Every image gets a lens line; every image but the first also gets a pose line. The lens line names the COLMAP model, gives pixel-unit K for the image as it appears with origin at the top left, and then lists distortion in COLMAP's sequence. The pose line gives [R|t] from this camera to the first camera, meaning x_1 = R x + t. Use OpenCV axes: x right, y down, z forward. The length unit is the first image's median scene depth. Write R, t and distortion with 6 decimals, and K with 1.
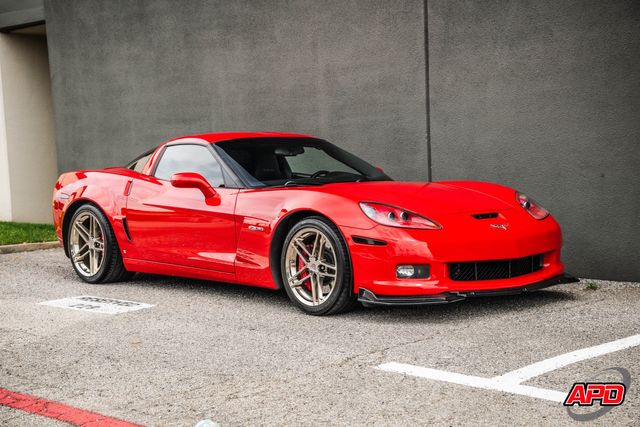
lens RADIAL K [[1070.5, 0, 322.1], [0, 1070.5, 227.7], [0, 0, 1]] dist [0.346223, 0.000000]
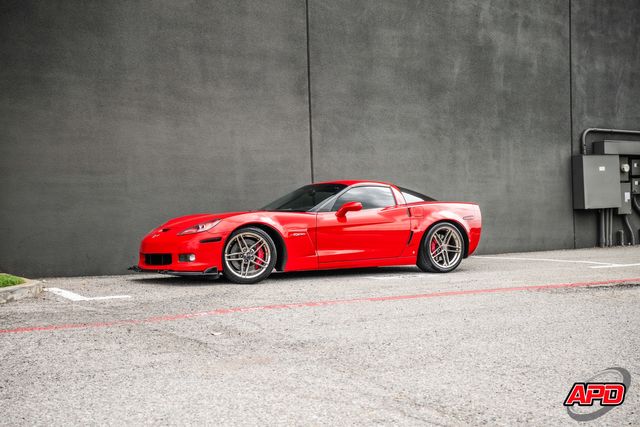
lens RADIAL K [[783.8, 0, 331.9], [0, 783.8, 218.7], [0, 0, 1]] dist [0.128007, 0.000000]
pose [[0.200588, 0.029004, 0.979246, -1.157931], [0.084520, 0.995322, -0.046793, 0.022566], [-0.976023, 0.092152, 0.197199, 0.678524]]
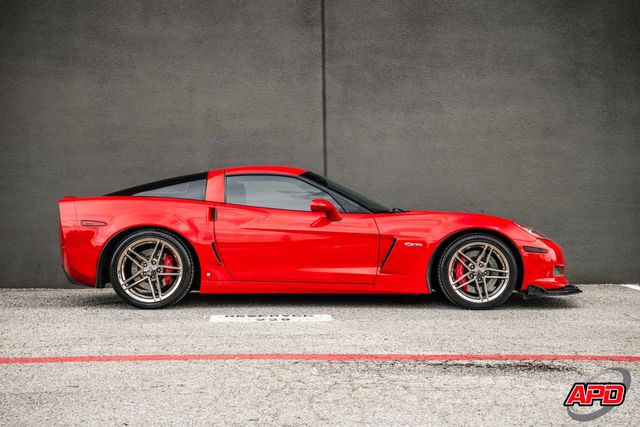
lens RADIAL K [[1070.5, 0, 323.9], [0, 1070.5, 226.4], [0, 0, 1]] dist [0.346223, 0.000000]
pose [[0.656243, 0.008352, 0.754503, -0.781418], [0.037157, 0.998368, -0.043369, 0.021649], [-0.753634, 0.056495, 0.654862, 0.203379]]
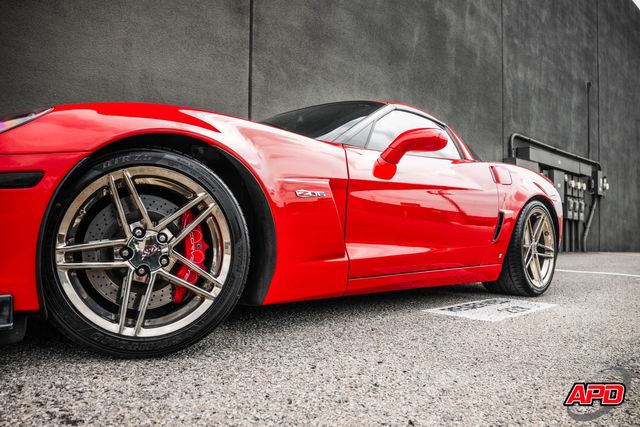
lens RADIAL K [[518.1, 0, 318.9], [0, 518.1, 211.9], [0, 0, 1]] dist [-0.065079, 0.062331]
pose [[-0.025304, 0.073747, 0.996956, -0.462251], [0.055677, 0.995831, -0.072251, 0.016665], [-0.998128, 0.053679, -0.029305, 0.902999]]
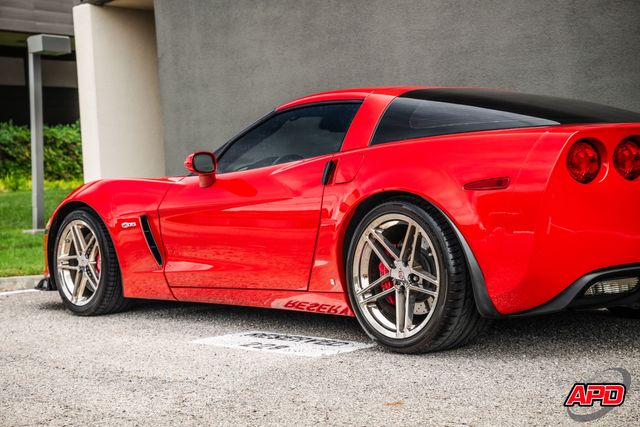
lens RADIAL K [[1225.7, 0, 323.1], [0, 1225.7, 214.1], [0, 0, 1]] dist [0.482102, 0.000000]
pose [[0.997791, -0.007576, -0.066001, -0.104938], [0.004285, 0.998747, -0.049852, 0.023601], [0.066296, 0.049459, 0.996573, 0.204883]]
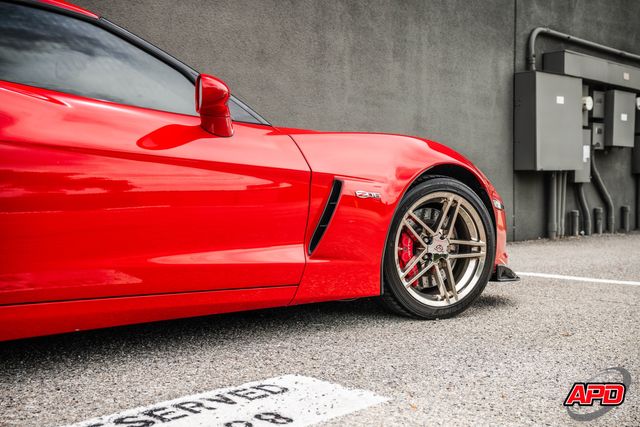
lens RADIAL K [[783.8, 0, 317.3], [0, 783.8, 218.3], [0, 0, 1]] dist [0.128007, 0.000000]
pose [[-0.034668, 0.004522, 0.999389, -0.359895], [0.072384, 0.997375, -0.002002, 0.008963], [-0.996774, 0.072270, -0.034904, 0.771987]]
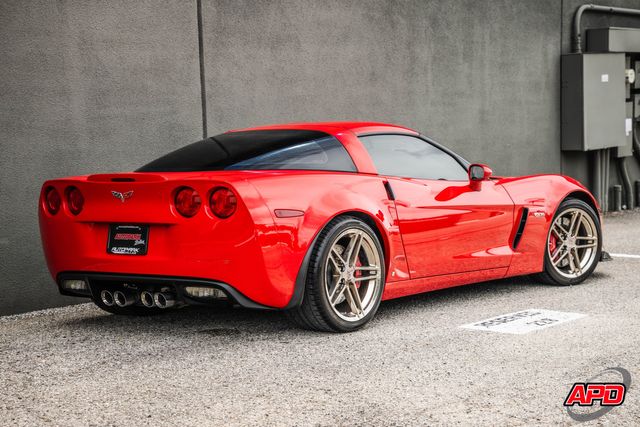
lens RADIAL K [[1330.0, 0, 318.2], [0, 1330.0, 212.5], [0, 0, 1]] dist [0.480193, 0.000000]
pose [[-0.166087, -0.032600, 0.985572, -0.960973], [0.095413, 0.994233, 0.048966, -0.063145], [-0.981484, 0.102169, -0.162019, 1.048575]]
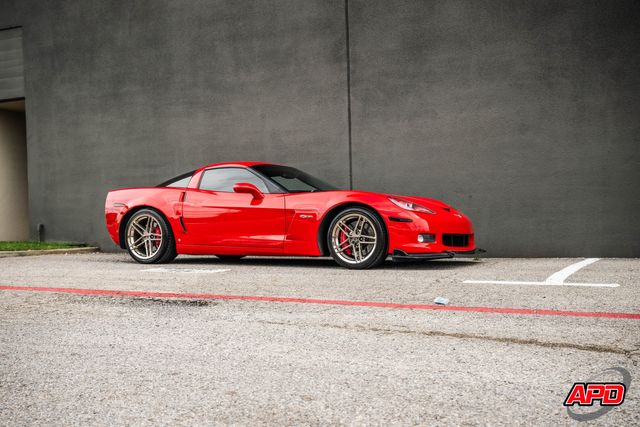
lens RADIAL K [[721.9, 0, 319.8], [0, 721.9, 223.8], [0, 0, 1]] dist [0.083994, 0.000000]
pose [[0.941256, 0.017622, 0.337234, -0.291832], [0.009318, 0.996902, -0.078102, 0.068566], [-0.337565, 0.076656, 0.938176, 0.015917]]
